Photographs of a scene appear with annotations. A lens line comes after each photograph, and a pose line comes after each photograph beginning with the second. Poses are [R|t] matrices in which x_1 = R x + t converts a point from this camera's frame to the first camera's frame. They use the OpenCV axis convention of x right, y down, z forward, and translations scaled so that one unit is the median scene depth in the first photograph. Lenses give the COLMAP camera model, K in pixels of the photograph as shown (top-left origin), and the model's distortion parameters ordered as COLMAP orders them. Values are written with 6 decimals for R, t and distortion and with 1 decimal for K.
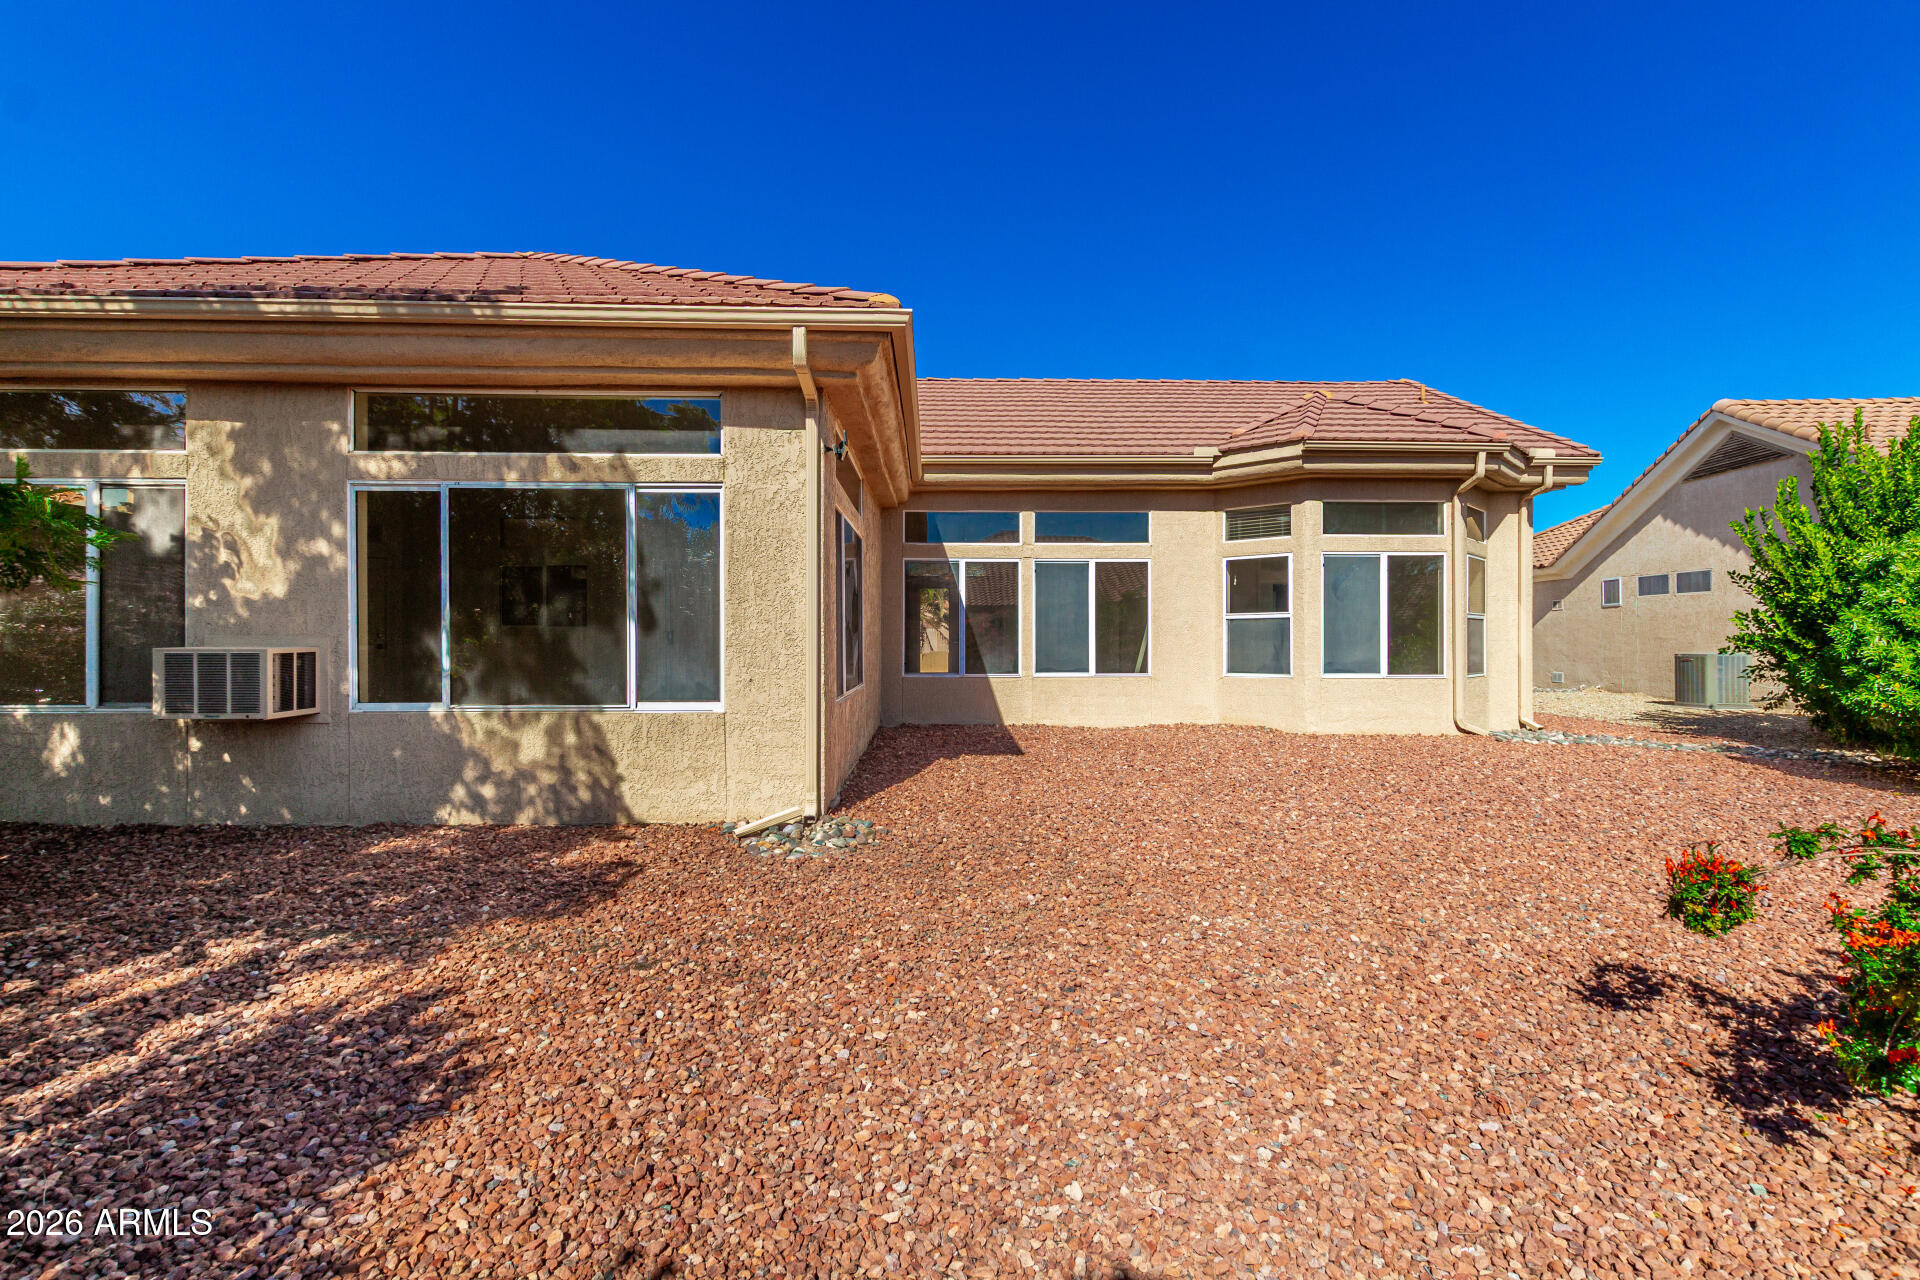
lens RADIAL K [[881.8, 0, 961.8], [0, 881.8, 639.5], [0, 0, 1]] dist [-0.001239, -0.000102]
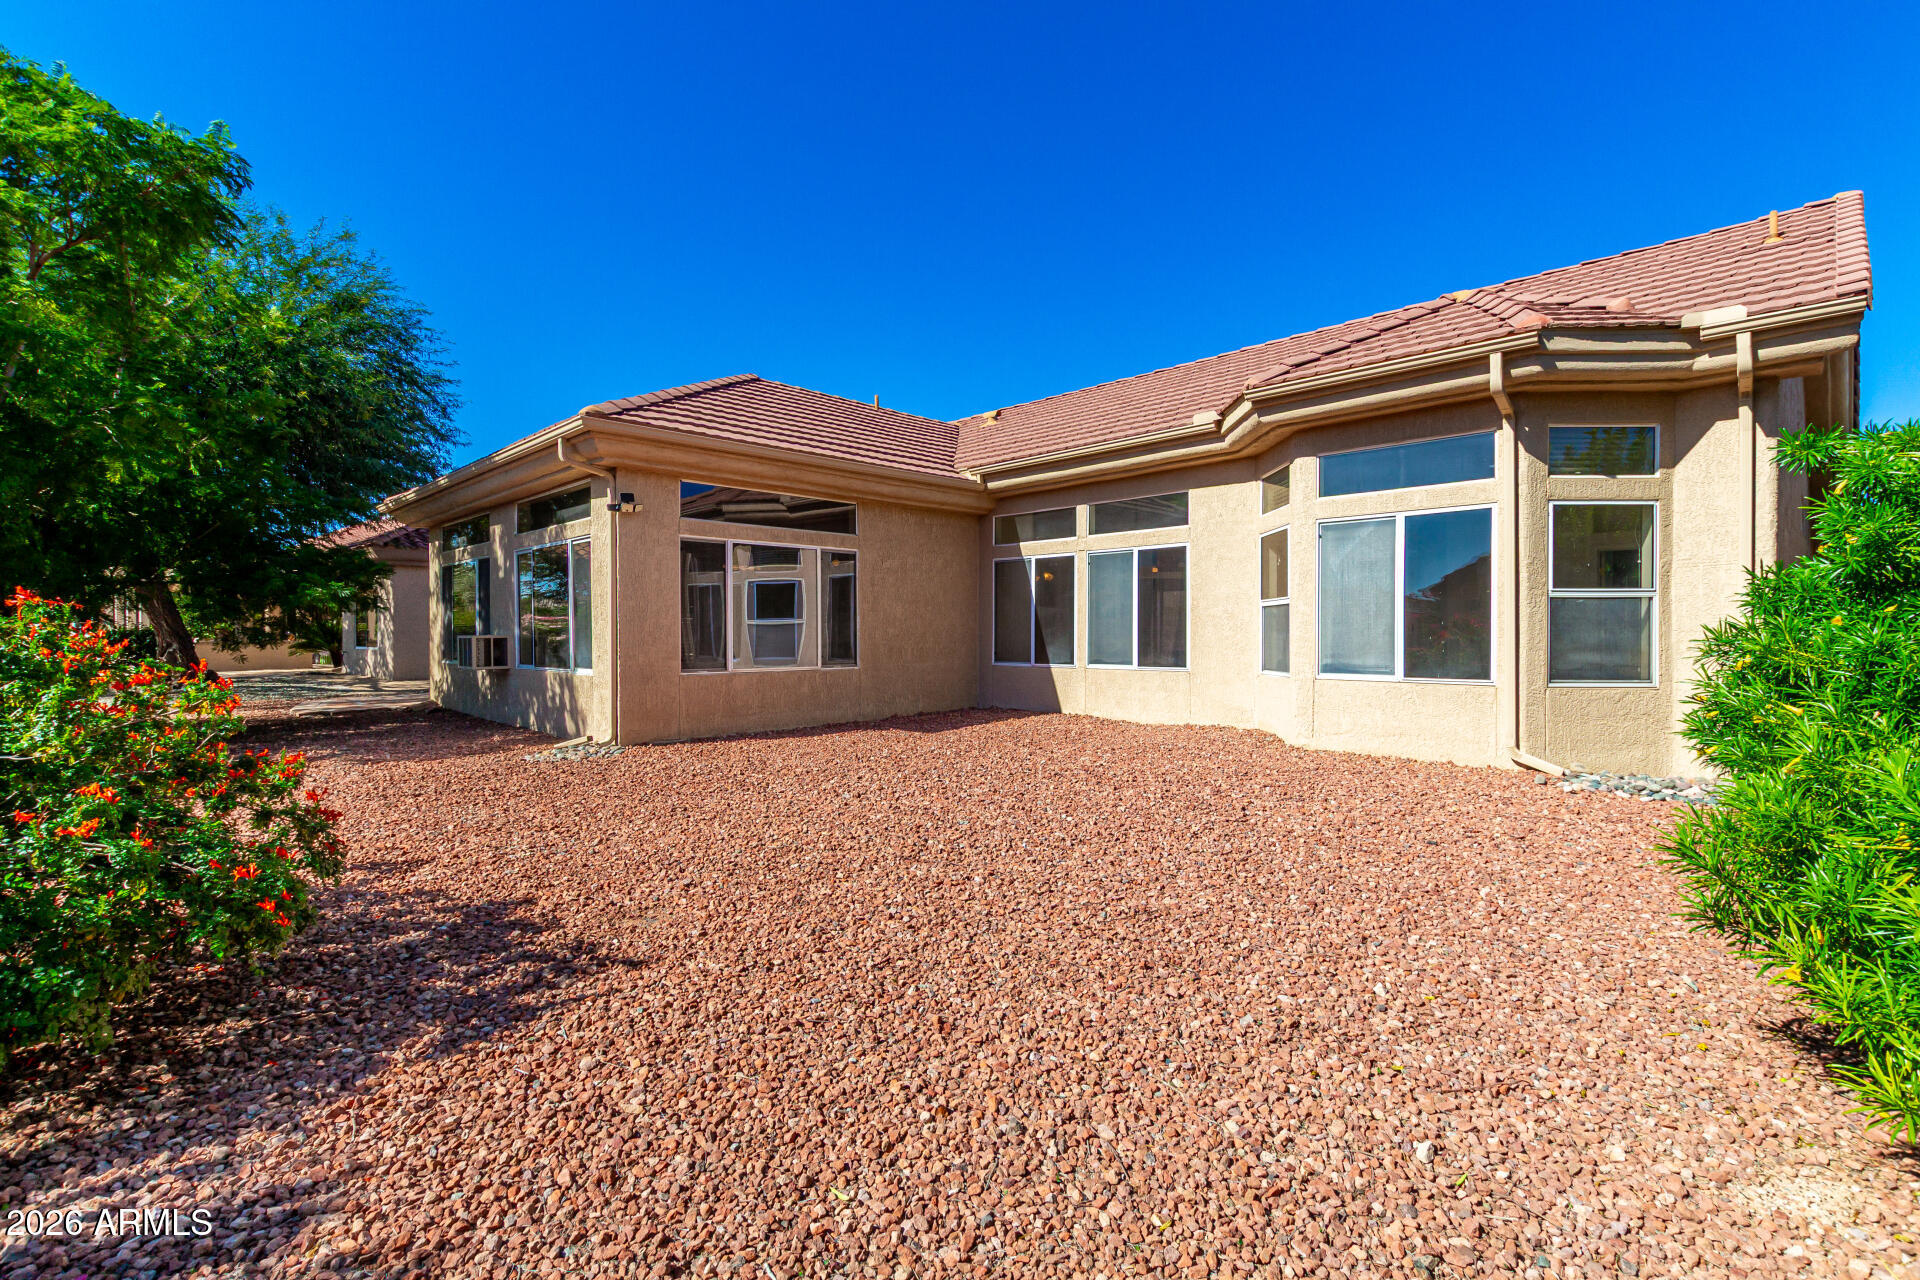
lens RADIAL K [[881.8, 0, 962.9], [0, 881.8, 643.6], [0, 0, 1]] dist [-0.001239, -0.000102]
pose [[0.687793, 0.006086, -0.725881, 0.715390], [0.005805, 0.999887, 0.013884, -0.000898], [0.725884, -0.013763, 0.687680, 0.205779]]
